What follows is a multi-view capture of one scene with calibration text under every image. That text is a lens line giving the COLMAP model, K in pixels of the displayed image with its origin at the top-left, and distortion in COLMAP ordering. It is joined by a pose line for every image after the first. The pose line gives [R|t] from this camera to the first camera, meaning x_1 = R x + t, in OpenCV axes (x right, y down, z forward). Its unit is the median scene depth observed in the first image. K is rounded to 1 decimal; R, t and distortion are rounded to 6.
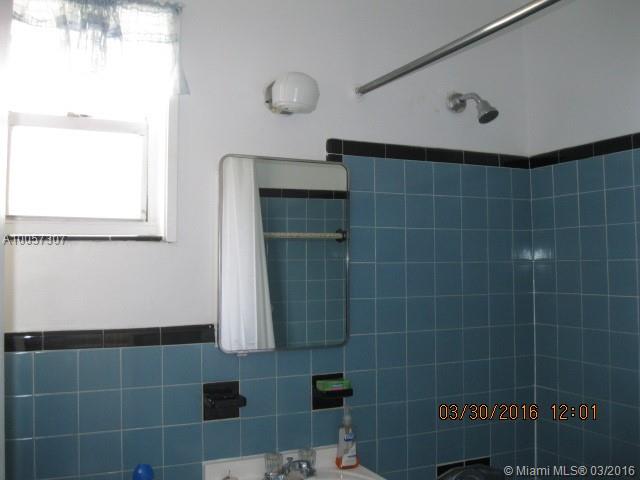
lens RADIAL K [[664.5, 0, 321.1], [0, 664.5, 239.6], [0, 0, 1]] dist [-0.104353, 0.000000]
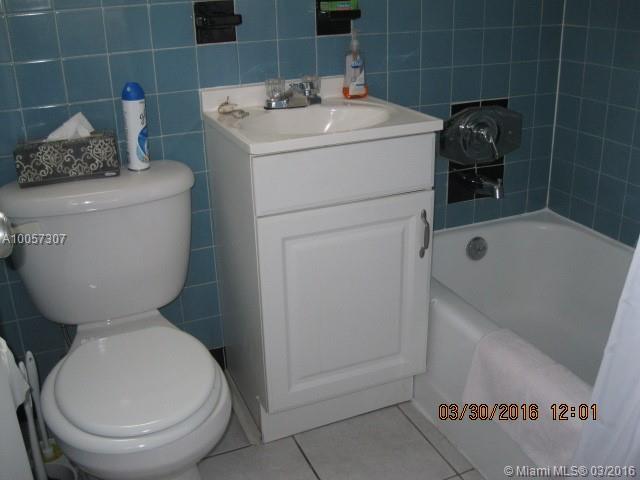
lens RADIAL K [[664.5, 0, 319.4], [0, 664.5, 239.4], [0, 0, 1]] dist [-0.104353, 0.000000]
pose [[0.999572, -0.007053, -0.028399, 0.014628], [0.018045, 0.912596, 0.408465, 0.146244], [0.023036, -0.408802, 0.912332, 0.057873]]
